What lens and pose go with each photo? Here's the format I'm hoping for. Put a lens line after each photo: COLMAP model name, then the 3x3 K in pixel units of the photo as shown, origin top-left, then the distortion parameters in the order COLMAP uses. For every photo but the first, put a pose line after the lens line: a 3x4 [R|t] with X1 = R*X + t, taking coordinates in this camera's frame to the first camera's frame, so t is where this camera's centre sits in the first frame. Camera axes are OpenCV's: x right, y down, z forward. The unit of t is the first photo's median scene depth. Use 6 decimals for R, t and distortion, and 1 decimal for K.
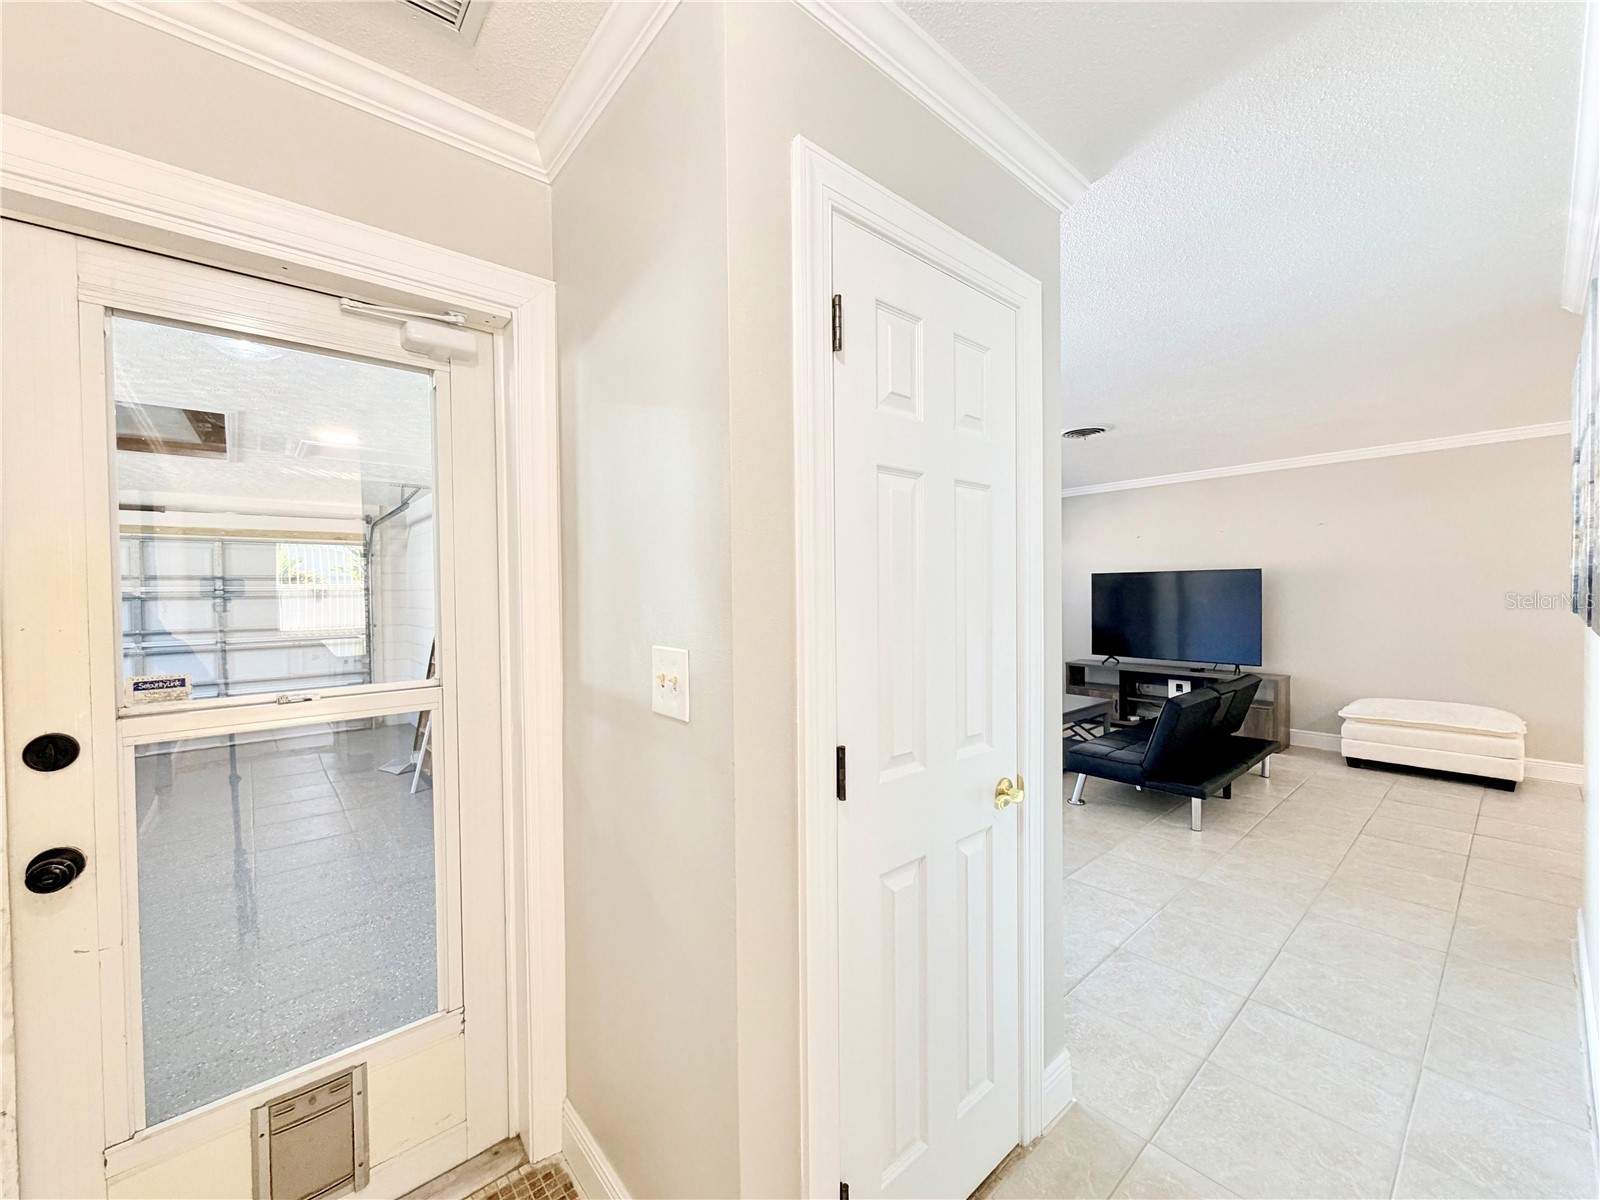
lens RADIAL K [[639.5, 0, 806.3], [0, 639.5, 598.9], [0, 0, 1]] dist [0.002529, -0.000769]
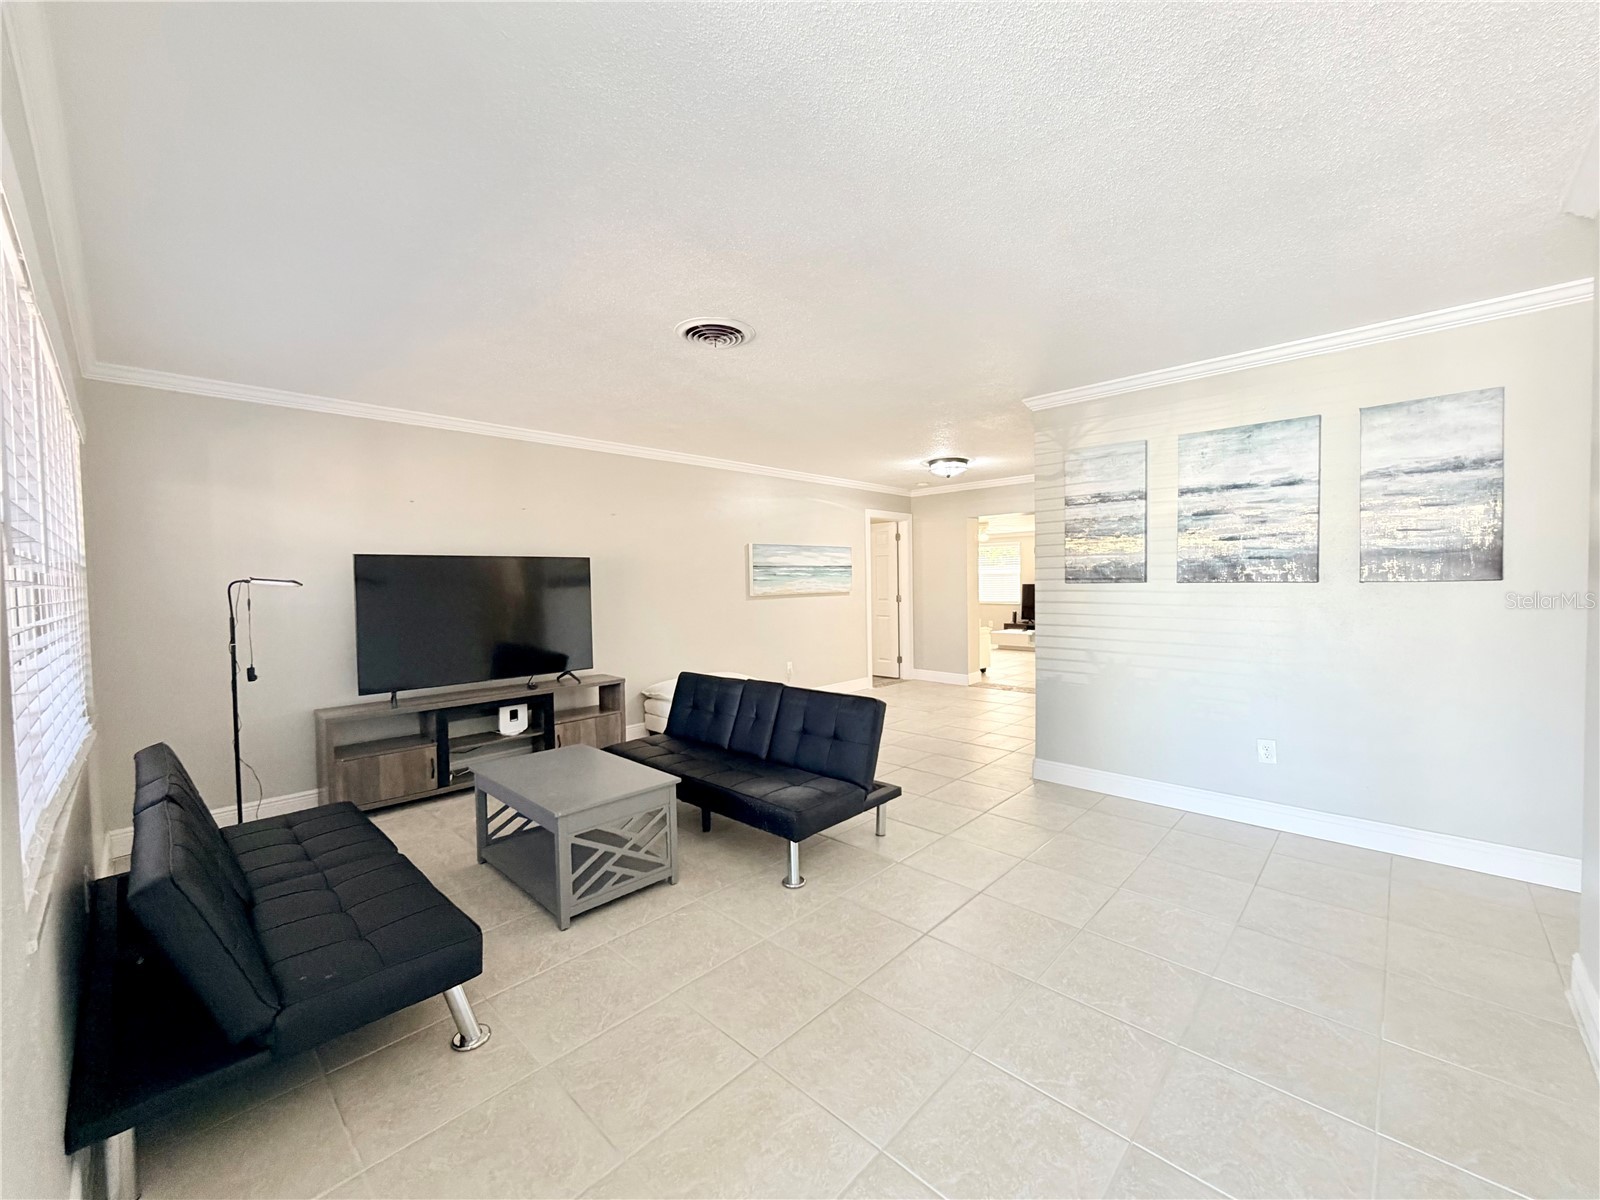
lens RADIAL K [[639.5, 0, 806.3], [0, 639.5, 598.9], [0, 0, 1]] dist [0.002529, -0.000769]
pose [[-0.090906, -0.010726, 0.995802, -0.176854], [0.032135, 0.999390, 0.013698, 0.006260], [-0.995341, 0.033245, -0.090505, 0.728250]]
